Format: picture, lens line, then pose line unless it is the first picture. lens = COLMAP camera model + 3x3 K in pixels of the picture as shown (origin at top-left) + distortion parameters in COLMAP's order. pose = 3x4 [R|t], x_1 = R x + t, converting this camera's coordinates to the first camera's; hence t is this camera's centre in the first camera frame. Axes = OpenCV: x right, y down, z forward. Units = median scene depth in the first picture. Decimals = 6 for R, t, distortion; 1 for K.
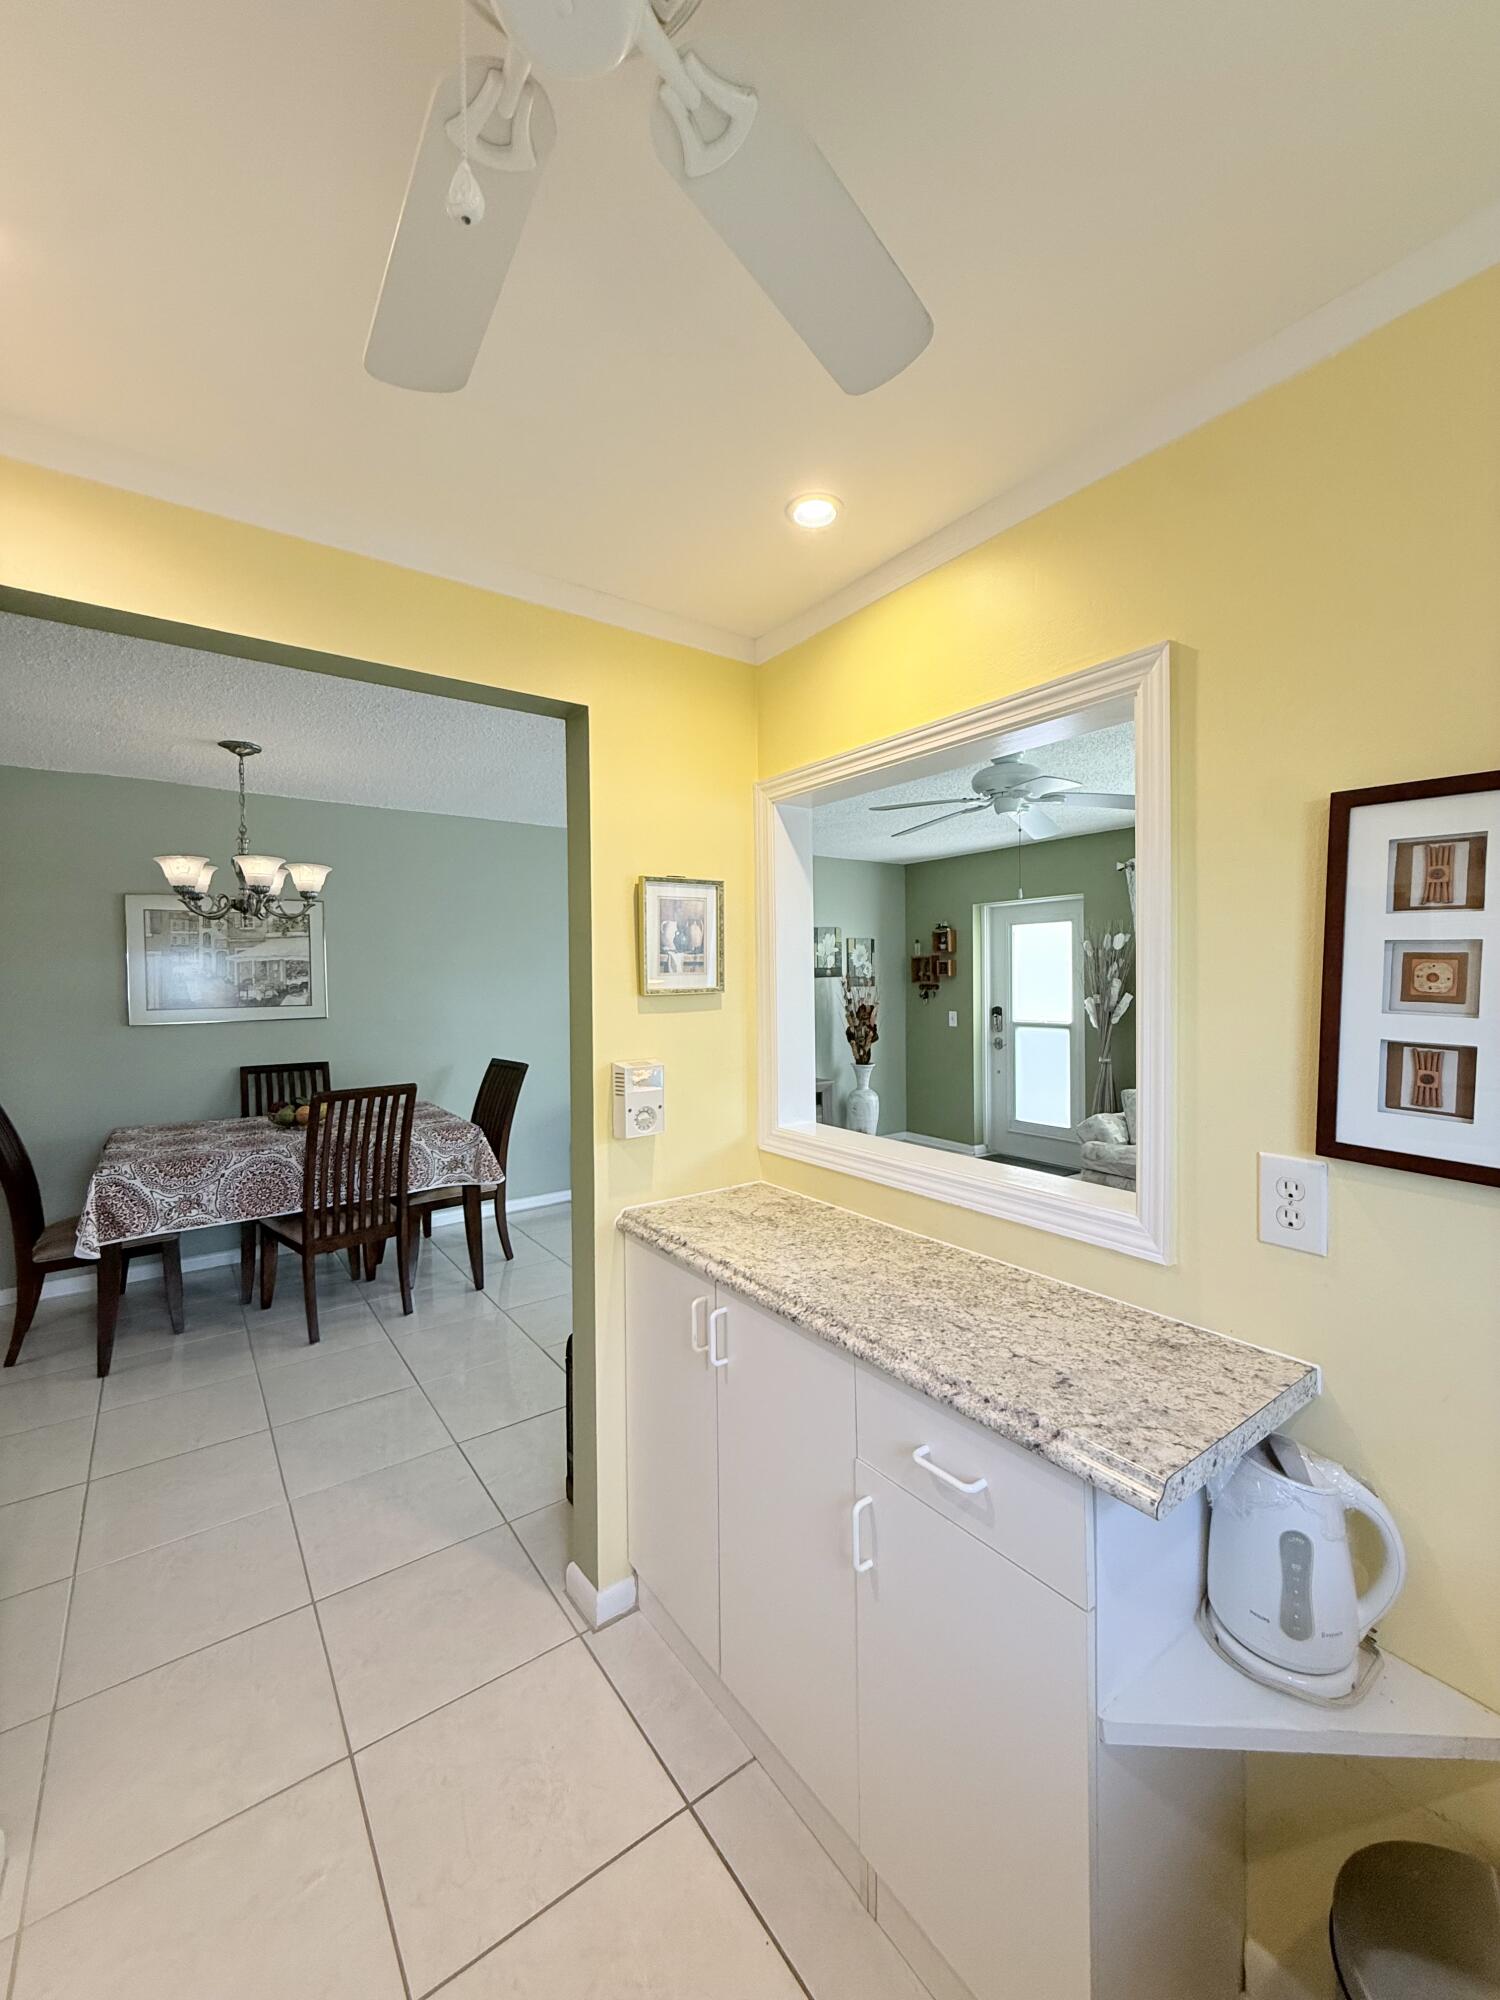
lens RADIAL K [[797.6, 0, 751.2], [0, 797.6, 991.8], [0, 0, 1]] dist [0.000393, 0.000108]
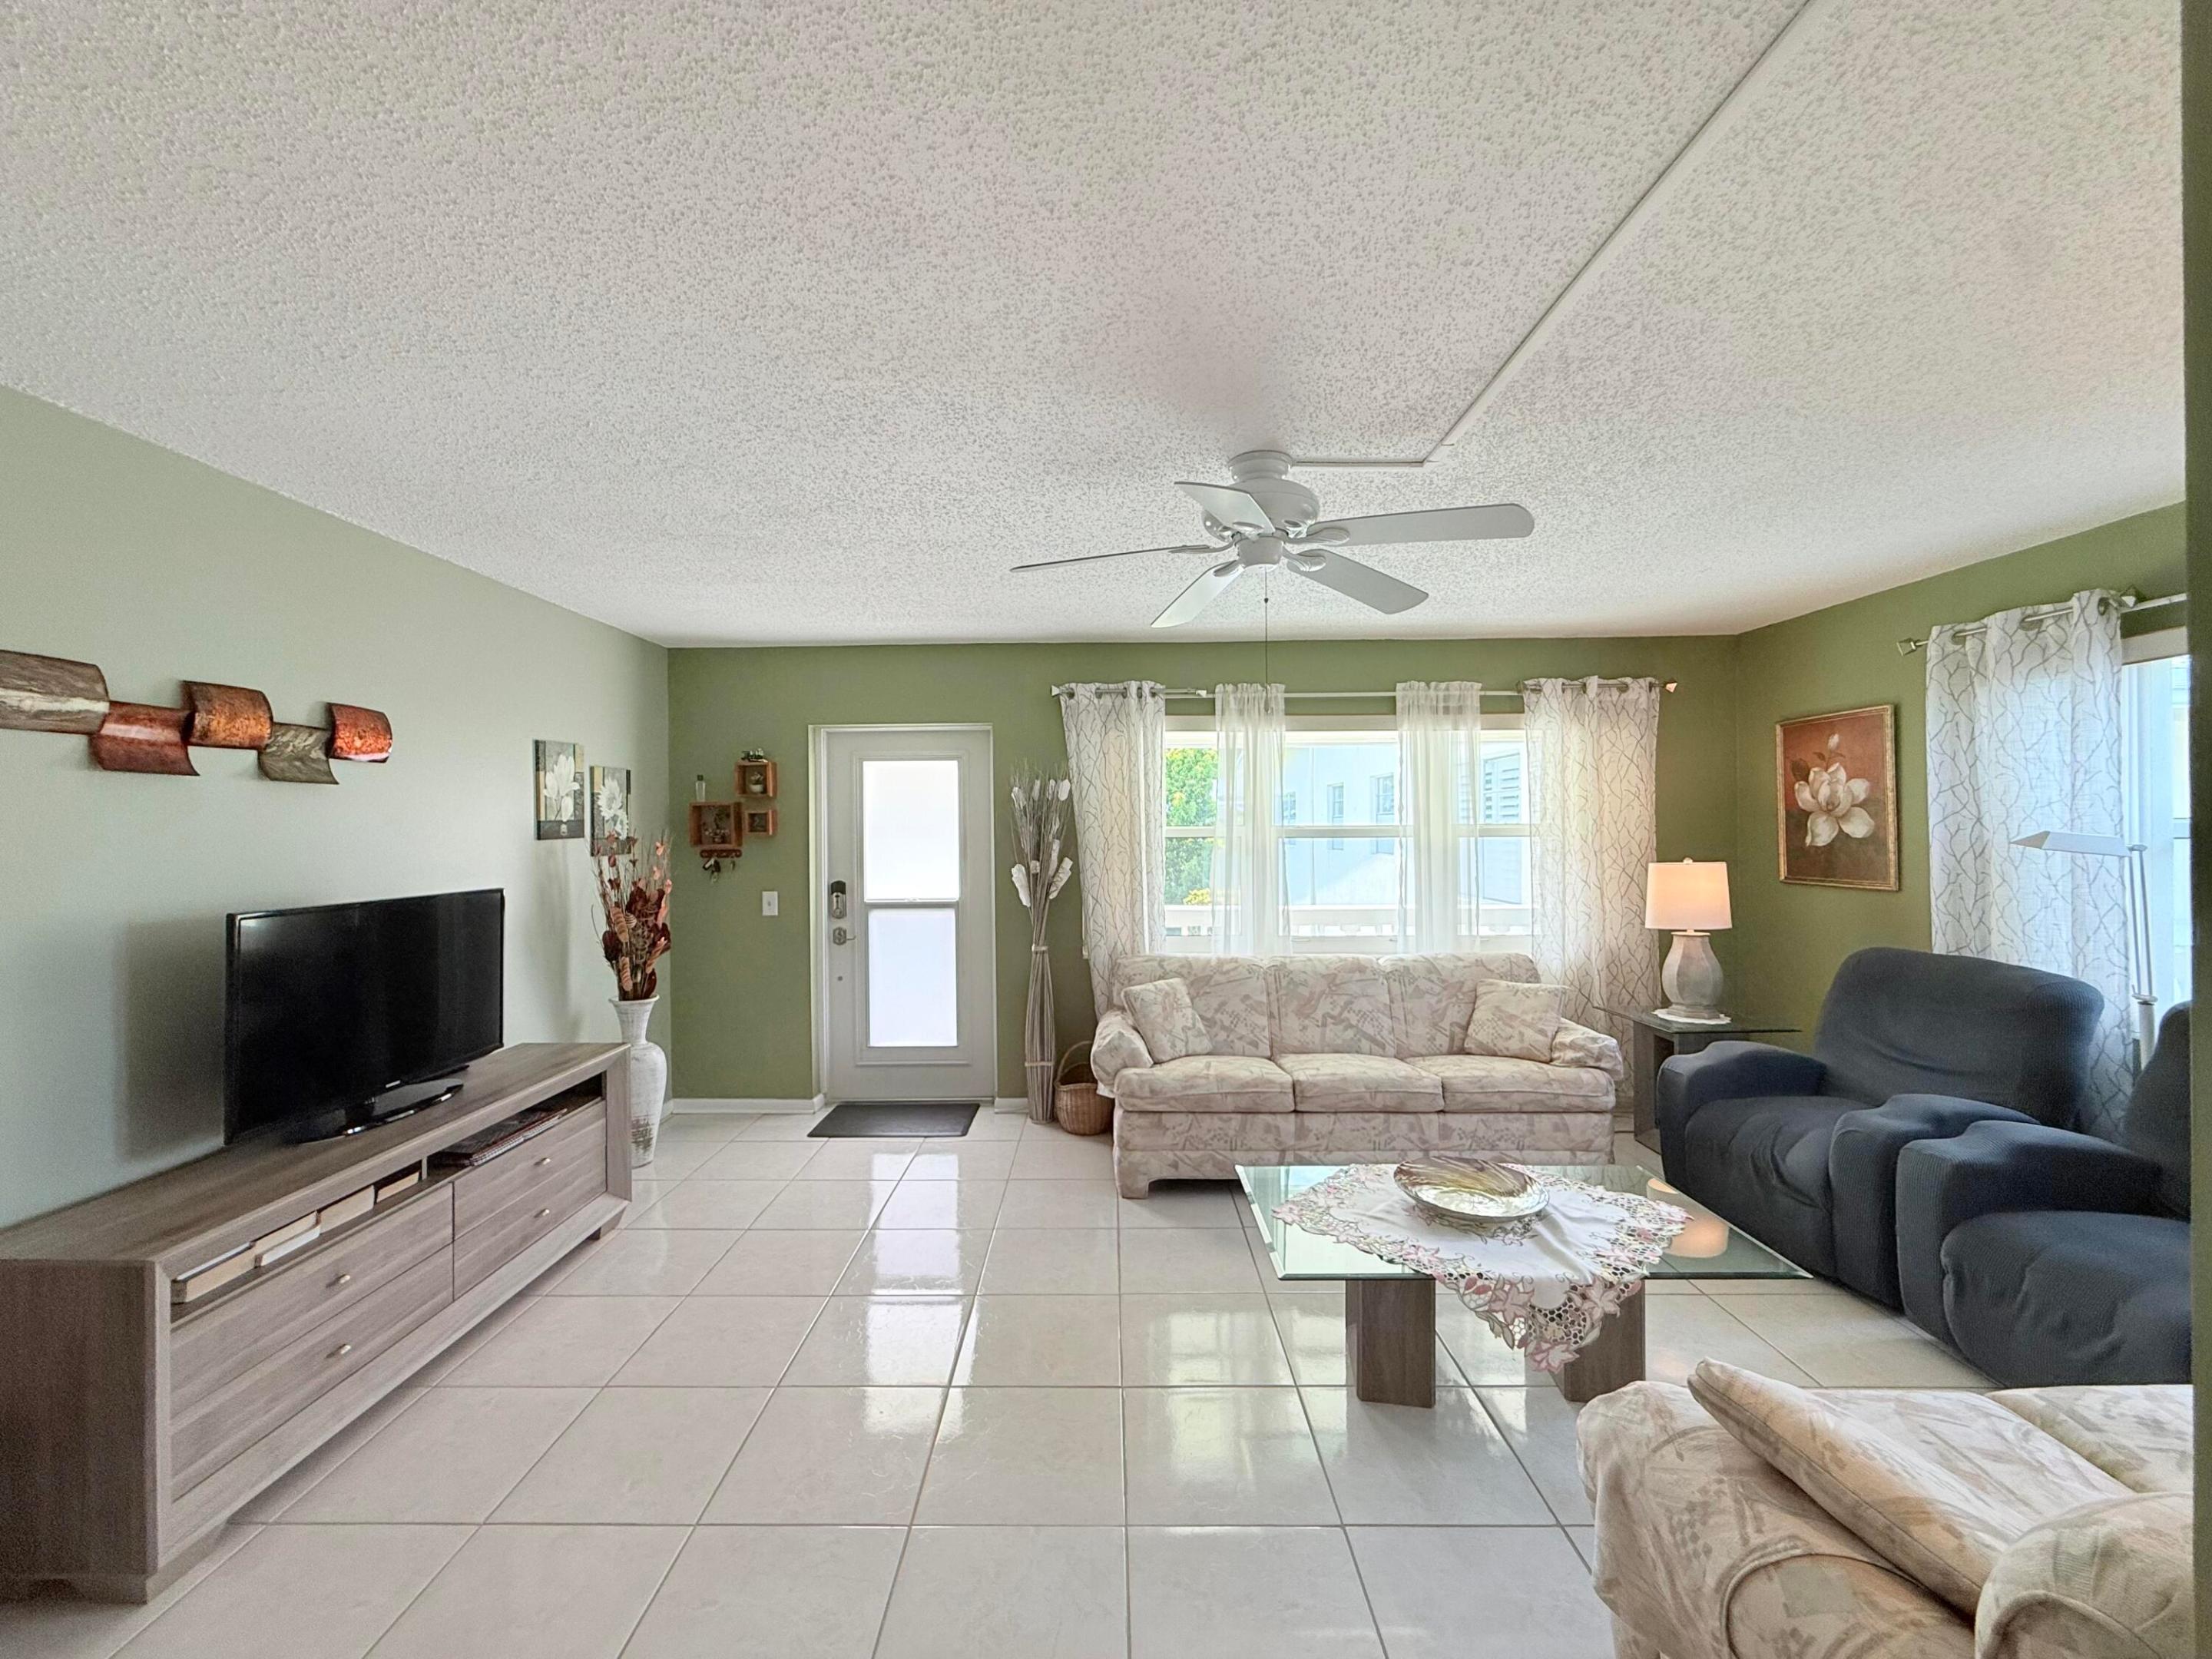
lens RADIAL K [[882.2, 0, 1096.8], [0, 882.2, 828.2], [0, 0, 1]] dist [0.000393, 0.000108]
pose [[0.601814, 0.001934, 0.798634, -0.155232], [0.016668, 0.999749, -0.014981, -0.011246], [-0.798462, 0.022327, 0.601631, 0.391477]]
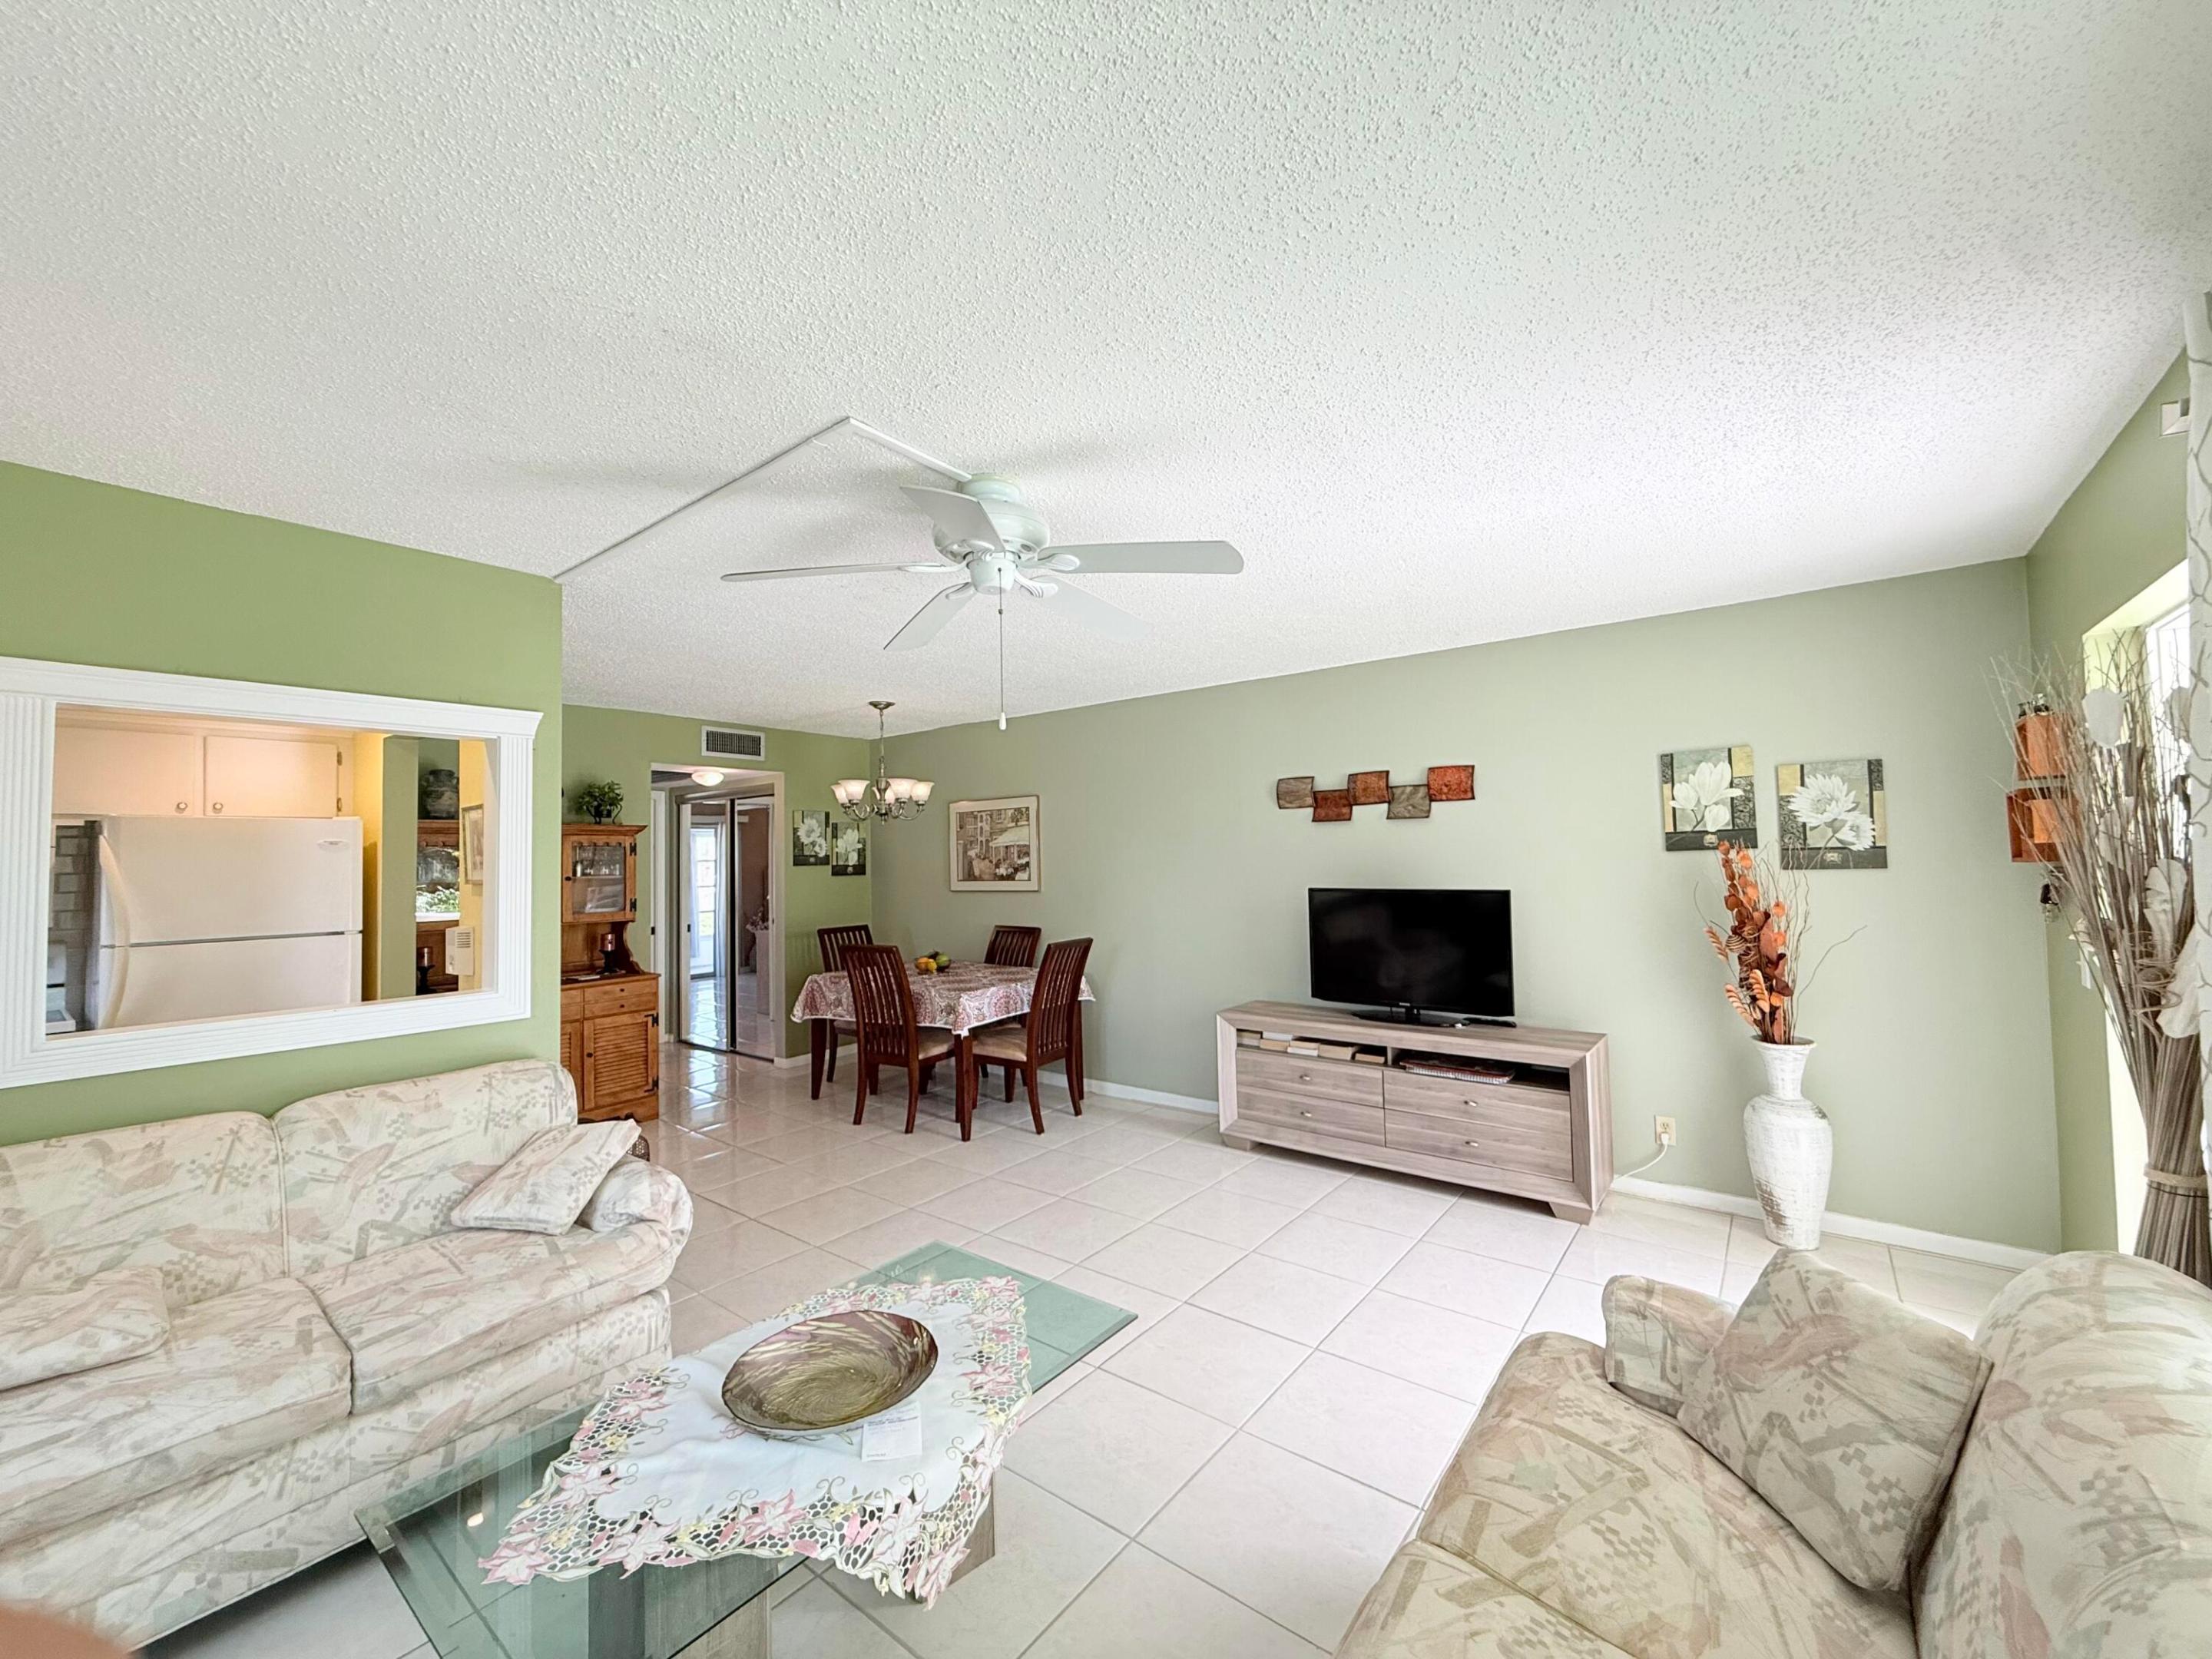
lens RADIAL K [[882.2, 0, 1096.8], [0, 882.2, 828.2], [0, 0, 1]] dist [0.000393, 0.000108]
pose [[0.263466, -0.029397, -0.964221, 0.536894], [-0.000389, 0.999532, -0.030580, -0.015148], [0.964669, 0.008432, 0.263332, 0.502082]]
